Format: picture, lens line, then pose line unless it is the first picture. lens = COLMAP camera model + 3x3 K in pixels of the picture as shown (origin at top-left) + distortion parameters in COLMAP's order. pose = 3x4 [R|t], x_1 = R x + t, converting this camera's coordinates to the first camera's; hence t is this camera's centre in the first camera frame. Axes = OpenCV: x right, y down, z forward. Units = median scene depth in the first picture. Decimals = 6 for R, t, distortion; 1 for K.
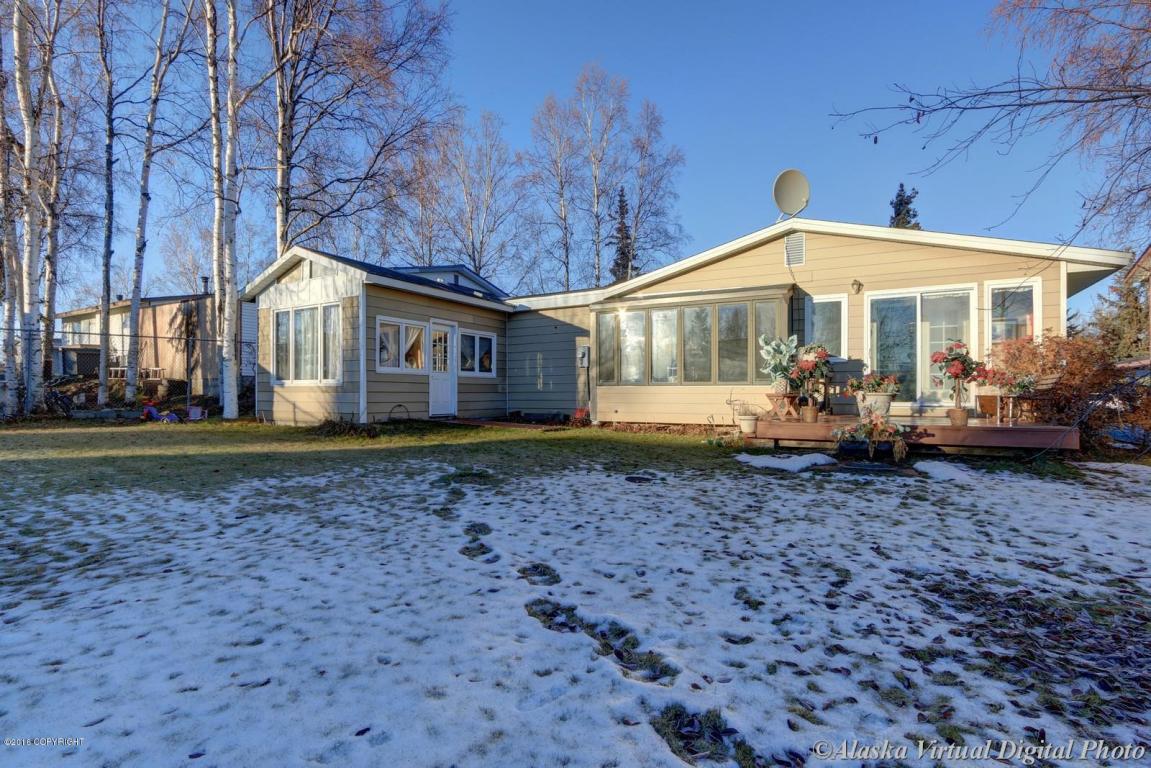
lens RADIAL K [[535.1, 0, 575.9], [0, 535.1, 388.2], [0, 0, 1]] dist [-0.029207, 0.006227]
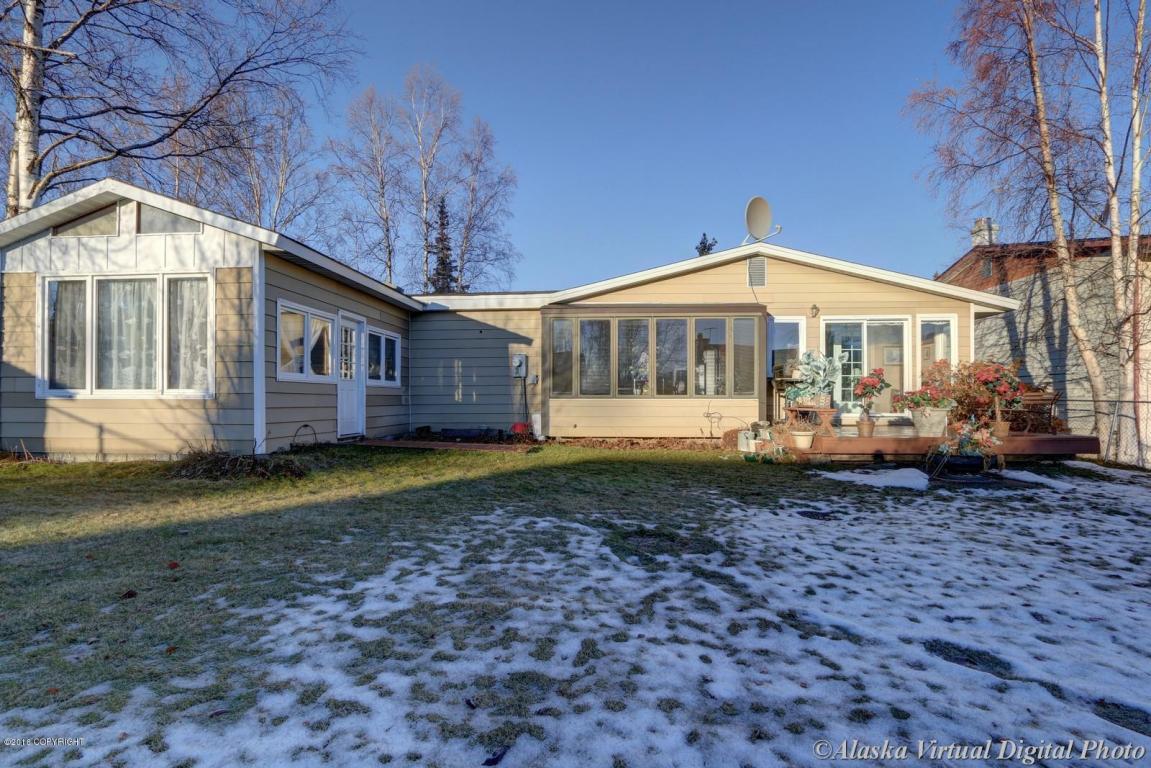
lens RADIAL K [[483.6, 0, 609.5], [0, 483.6, 397.6], [0, 0, 1]] dist [-0.018889, 0.002362]
pose [[0.894190, -0.000062, 0.447687, -0.228257], [-0.001641, 0.999993, 0.003415, -0.007815], [-0.447684, -0.003788, 0.894184, 0.205958]]
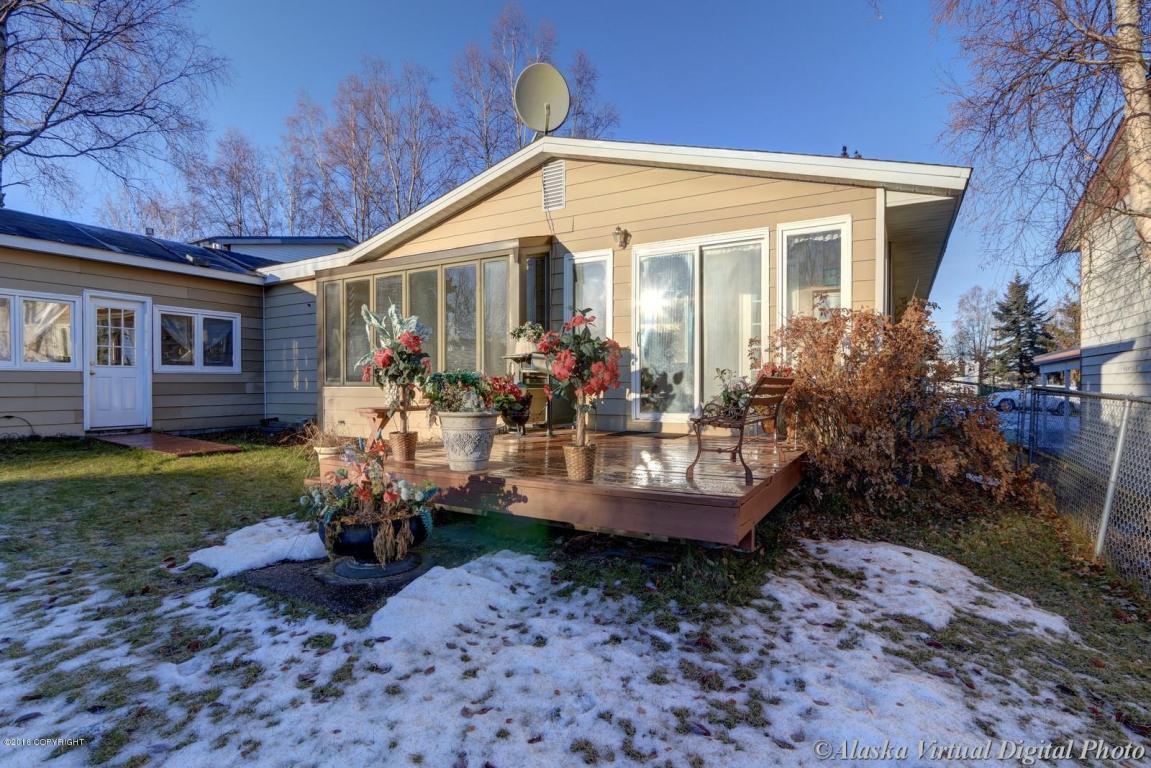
lens RADIAL K [[579.1, 0, 584.7], [0, 579.1, 388.4], [0, 0, 1]] dist [-0.018061, 0.000134]
pose [[0.997583, -0.003970, 0.069377, 0.316268], [0.002950, 0.999886, 0.014811, -0.011016], [-0.069428, -0.014570, 0.997481, 0.204256]]
